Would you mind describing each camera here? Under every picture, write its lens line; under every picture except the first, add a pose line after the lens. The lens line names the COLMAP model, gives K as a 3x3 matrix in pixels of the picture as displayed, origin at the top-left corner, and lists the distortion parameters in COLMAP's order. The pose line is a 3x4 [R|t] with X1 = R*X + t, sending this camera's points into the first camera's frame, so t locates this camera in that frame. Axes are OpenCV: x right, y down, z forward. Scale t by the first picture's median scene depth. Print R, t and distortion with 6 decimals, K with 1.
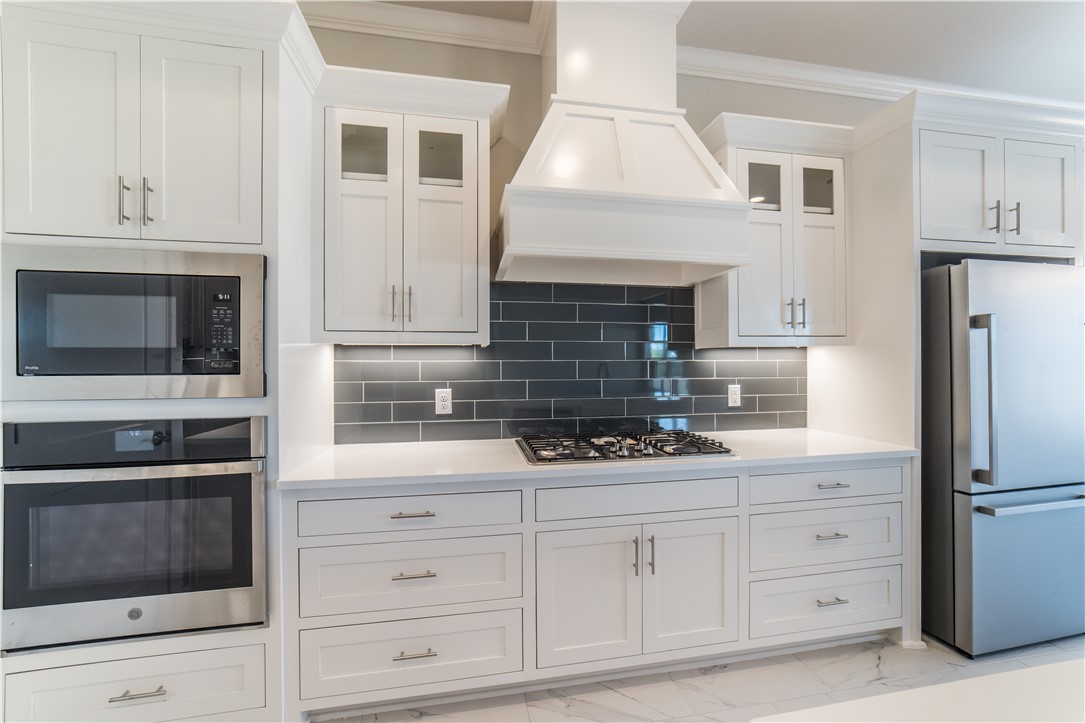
lens RADIAL K [[415.0, 0, 542.3], [0, 415.0, 361.9], [0, 0, 1]] dist [-0.023409, 0.009416]
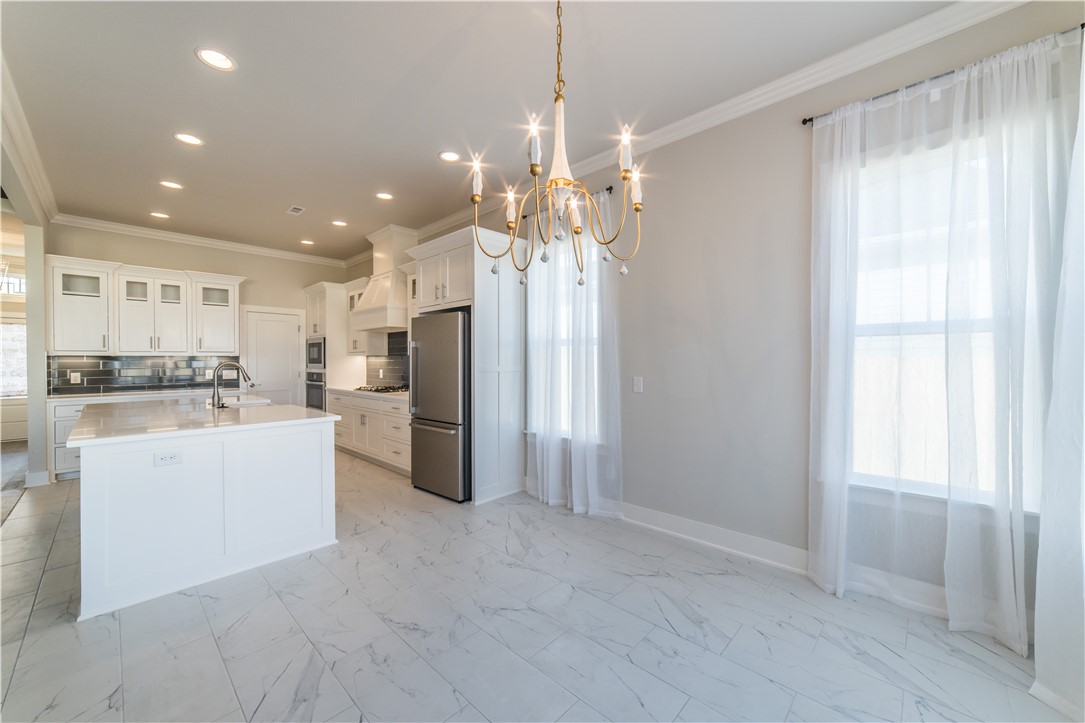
lens RADIAL K [[415.0, 0, 542.3], [0, 415.0, 361.9], [0, 0, 1]] dist [-0.023409, 0.009416]
pose [[0.591033, 0.006978, -0.806617, 3.468944], [0.001365, 0.999953, 0.009650, -0.020898], [0.806646, -0.006805, 0.590996, 0.208625]]
